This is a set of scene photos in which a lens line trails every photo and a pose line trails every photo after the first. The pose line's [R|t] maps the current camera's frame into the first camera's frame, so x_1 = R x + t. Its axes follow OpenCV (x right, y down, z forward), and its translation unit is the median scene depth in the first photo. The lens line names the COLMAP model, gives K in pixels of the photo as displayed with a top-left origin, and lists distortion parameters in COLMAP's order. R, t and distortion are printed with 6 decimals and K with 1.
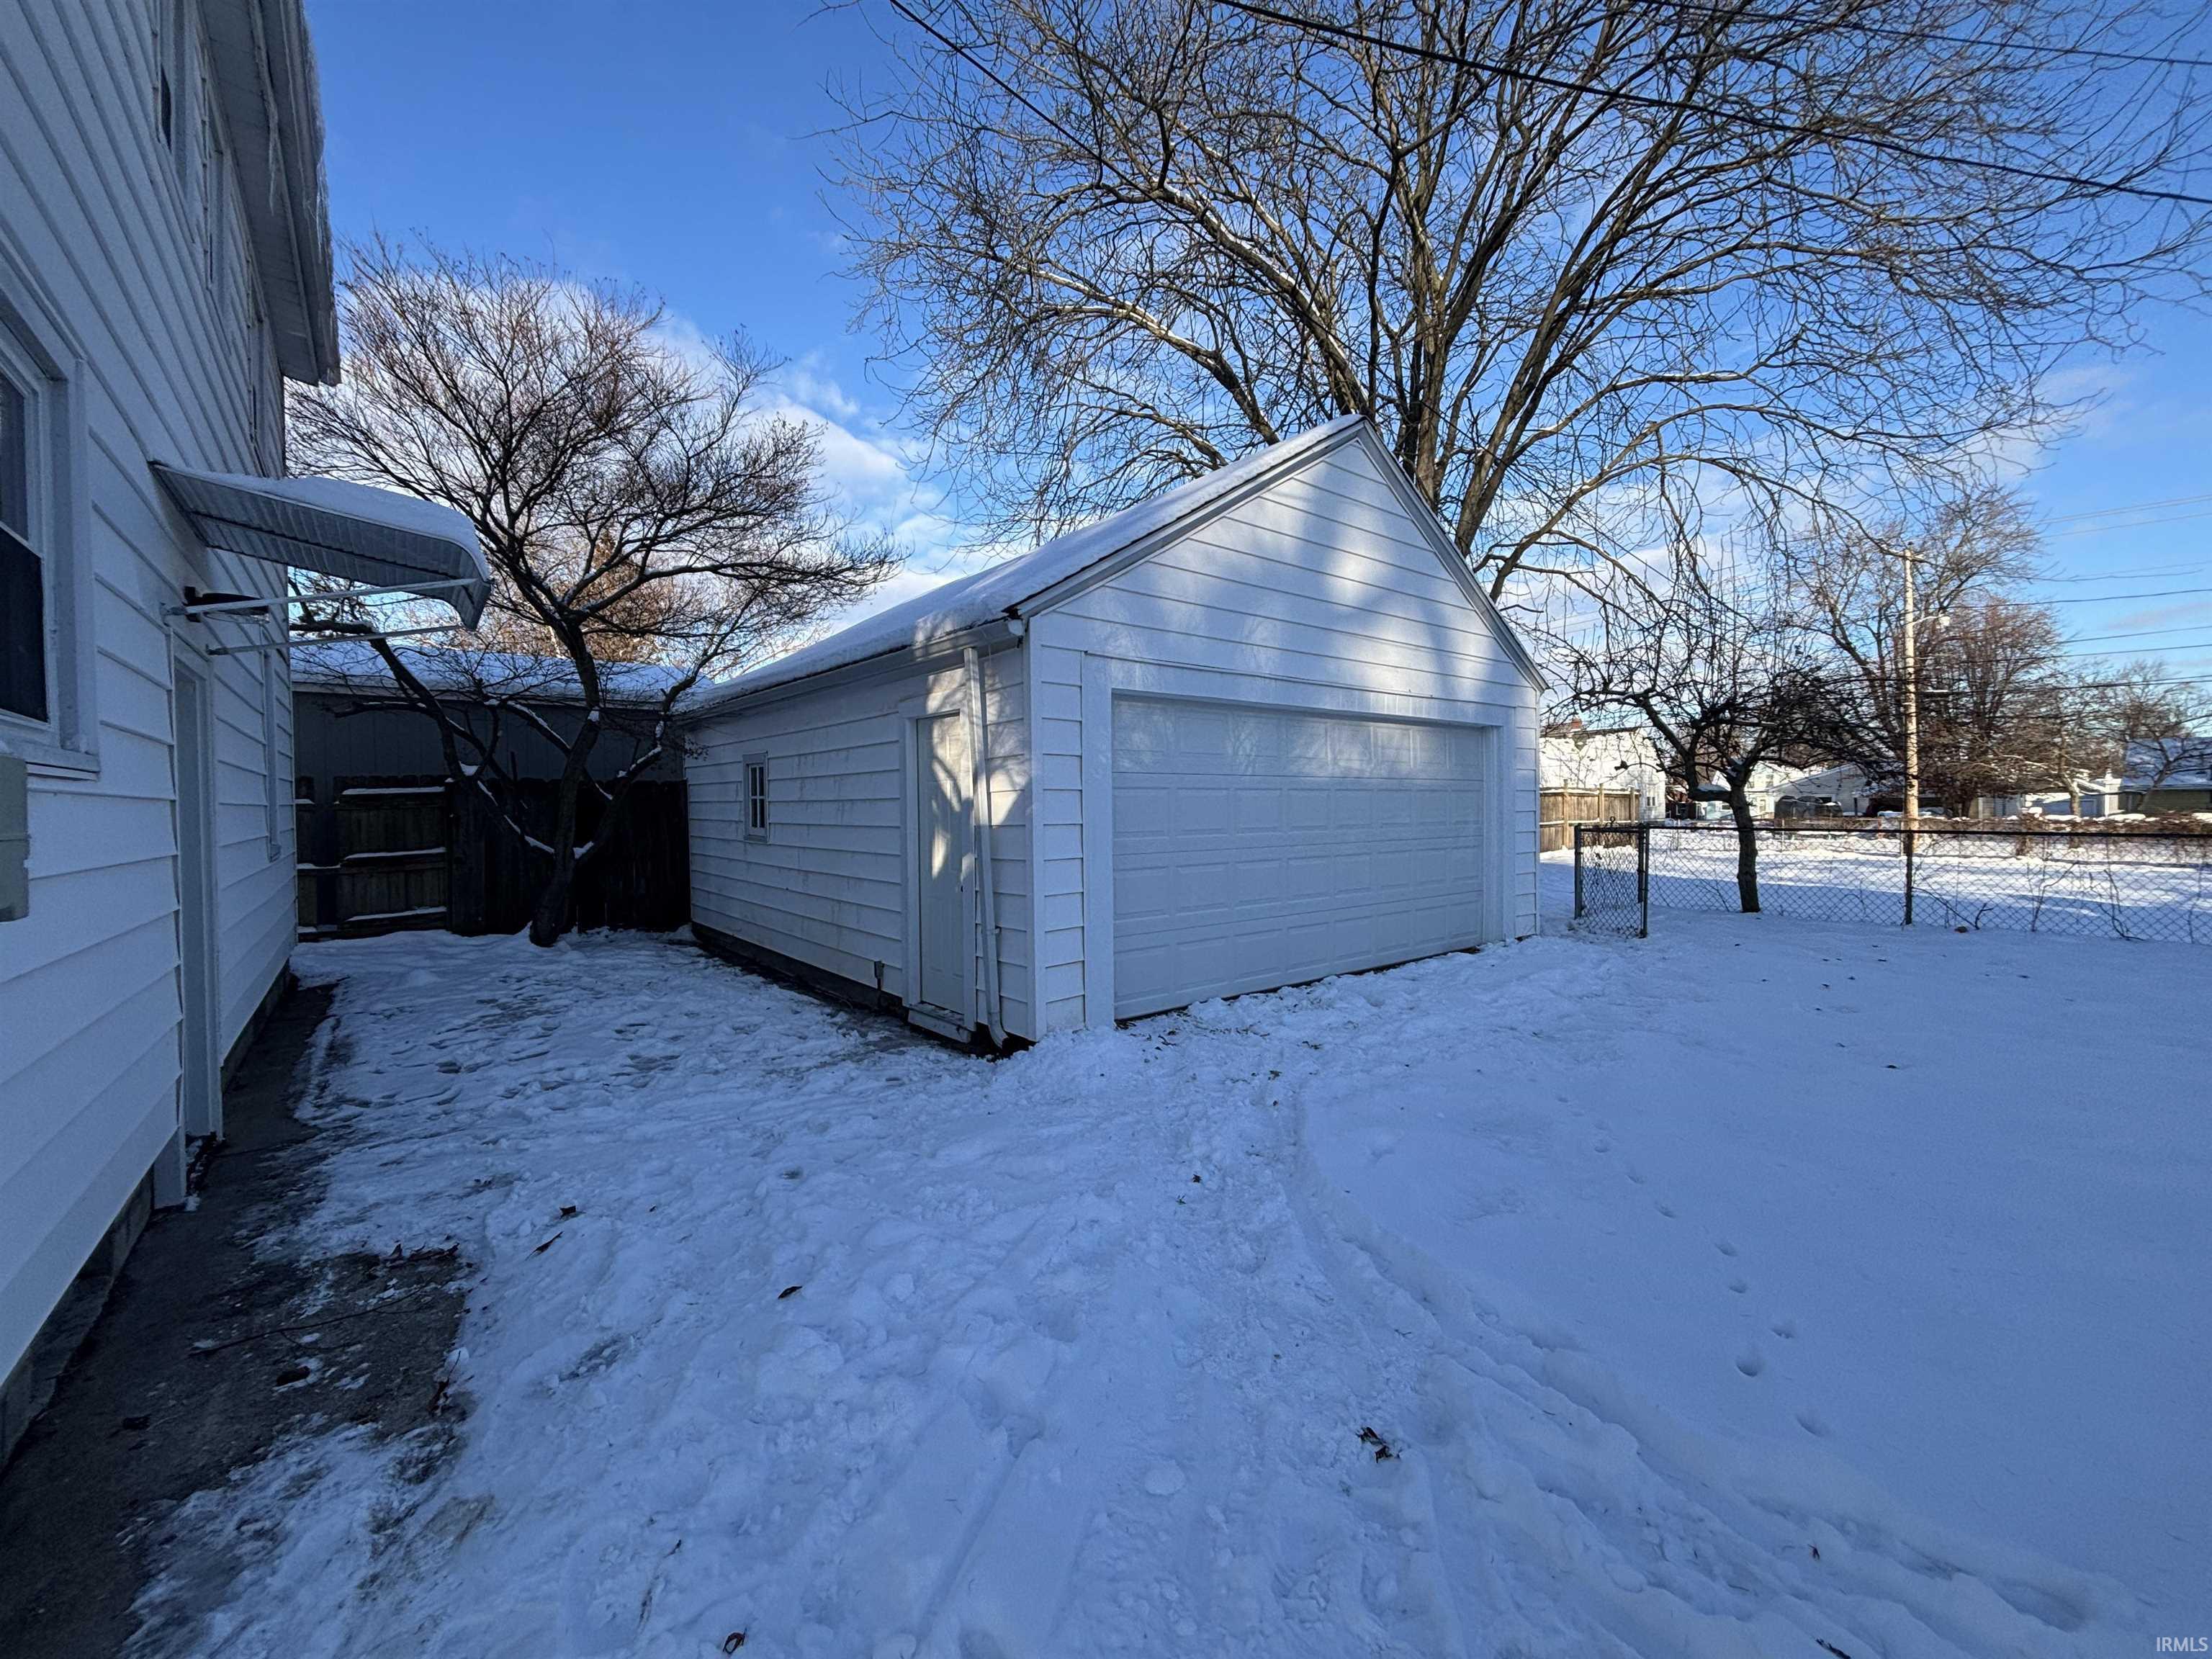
lens RADIAL K [[893.7, 0, 1106.0], [0, 893.7, 829.5], [0, 0, 1]] dist [-0.000153, -0.000054]
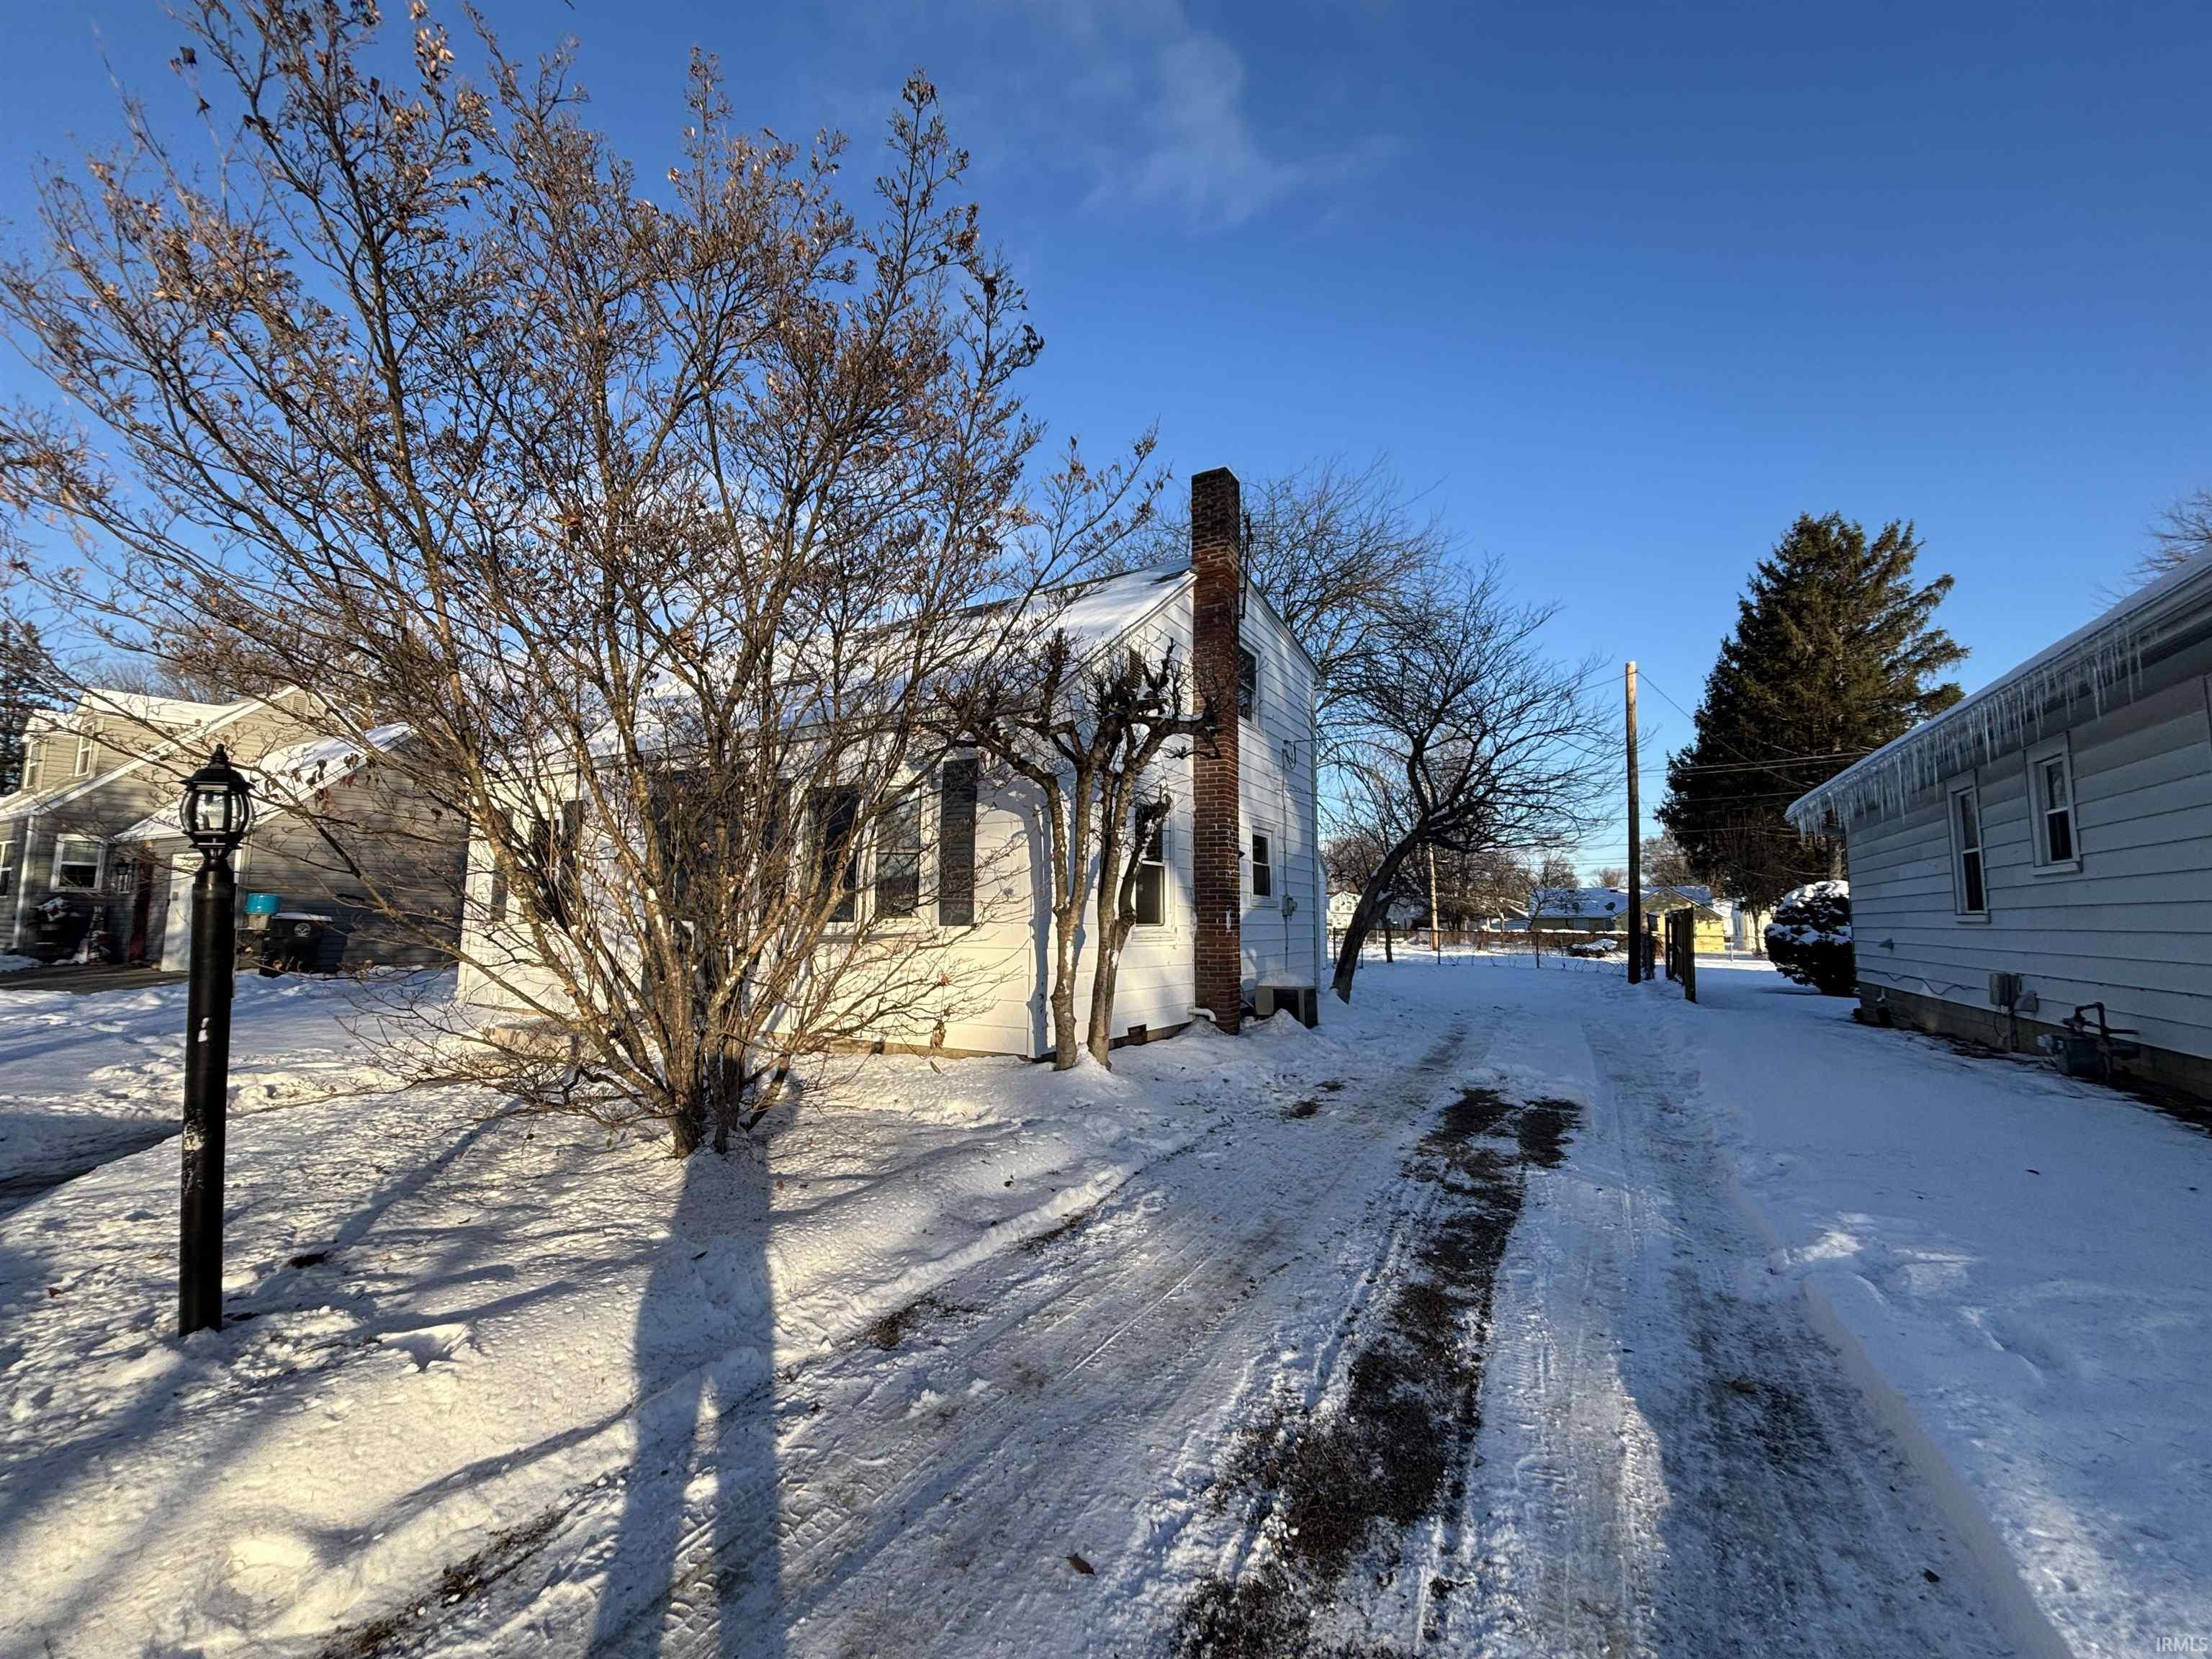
lens RADIAL K [[893.7, 0, 1106.0], [0, 893.7, 829.5], [0, 0, 1]] dist [-0.000153, -0.000054]
pose [[0.925865, 0.046763, 0.374951, -0.710232], [0.000307, 0.992219, -0.124505, 0.010799], [-0.377855, 0.115390, 0.918646, -0.761704]]
